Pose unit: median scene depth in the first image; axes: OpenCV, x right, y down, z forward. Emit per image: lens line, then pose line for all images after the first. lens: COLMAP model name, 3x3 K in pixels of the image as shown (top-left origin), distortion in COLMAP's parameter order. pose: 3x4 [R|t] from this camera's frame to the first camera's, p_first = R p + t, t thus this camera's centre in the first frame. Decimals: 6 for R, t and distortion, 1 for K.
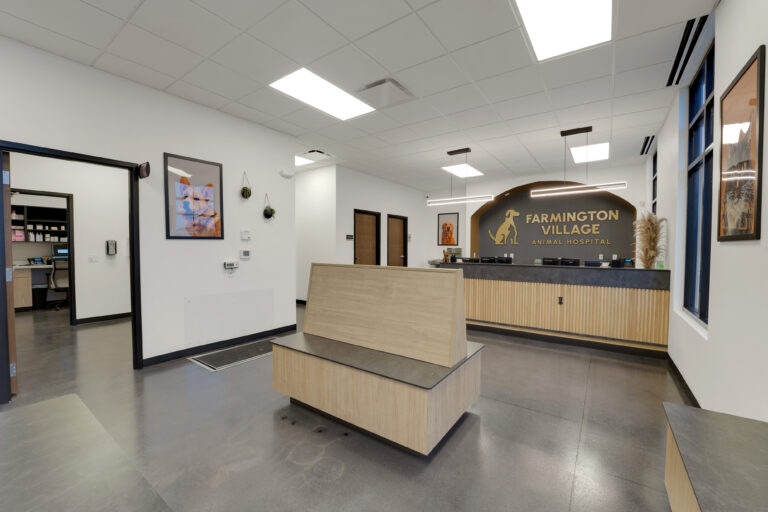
lens RADIAL K [[315.3, 0, 383.6], [0, 315.3, 258.6], [0, 0, 1]] dist [-0.023072, -0.000023]
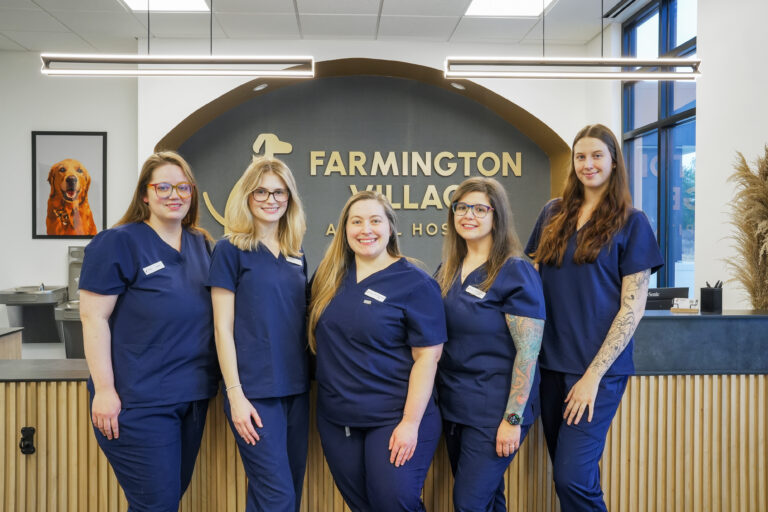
lens RADIAL K [[752.5, 0, 388.6], [0, 752.5, 260.3], [0, 0, 1]] dist [-0.063746, 0.000000]
pose [[0.779333, -0.020856, 0.626263, -0.005328], [0.024820, 0.999689, 0.002405, -0.018995], [-0.626118, 0.013670, 0.779609, 0.317044]]
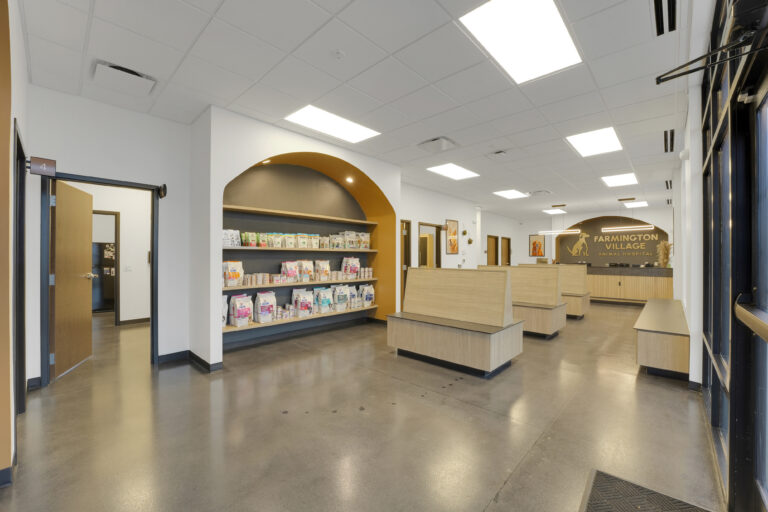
lens RADIAL K [[315.3, 0, 383.7], [0, 315.3, 257.1], [0, 0, 1]] dist [-0.023072, -0.000023]
pose [[0.991499, -0.000041, -0.130112, -0.397317], [-0.004655, 0.999349, -0.035784, 0.022815], [0.130028, 0.036085, 0.990853, -0.694199]]
